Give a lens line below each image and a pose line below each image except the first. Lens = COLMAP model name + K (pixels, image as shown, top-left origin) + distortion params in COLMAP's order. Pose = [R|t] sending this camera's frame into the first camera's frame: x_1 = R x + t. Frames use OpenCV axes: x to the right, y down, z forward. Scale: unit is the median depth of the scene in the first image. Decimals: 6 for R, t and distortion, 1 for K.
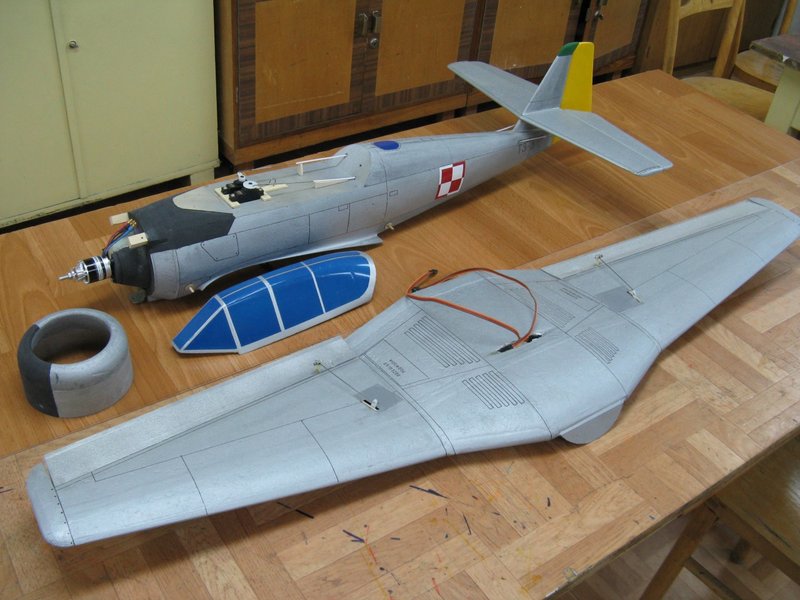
lens RADIAL K [[821.3, 0, 400.0], [0, 821.3, 300.0], [0, 0, 1]] dist [-0.207606, 0.234342]
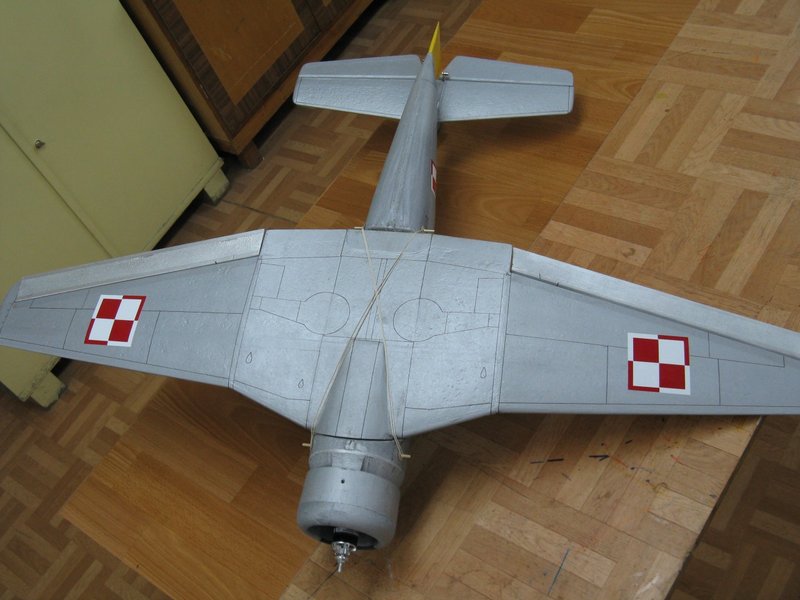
lens RADIAL K [[975.7, 0, 400.0], [0, 975.7, 300.0], [0, 0, 1]] dist [-0.096790, 0.033175]
pose [[0.861221, -0.498773, -0.097591, -0.021196], [0.508078, 0.849649, 0.141257, -0.110752], [0.012463, -0.171238, 0.985151, -0.176223]]
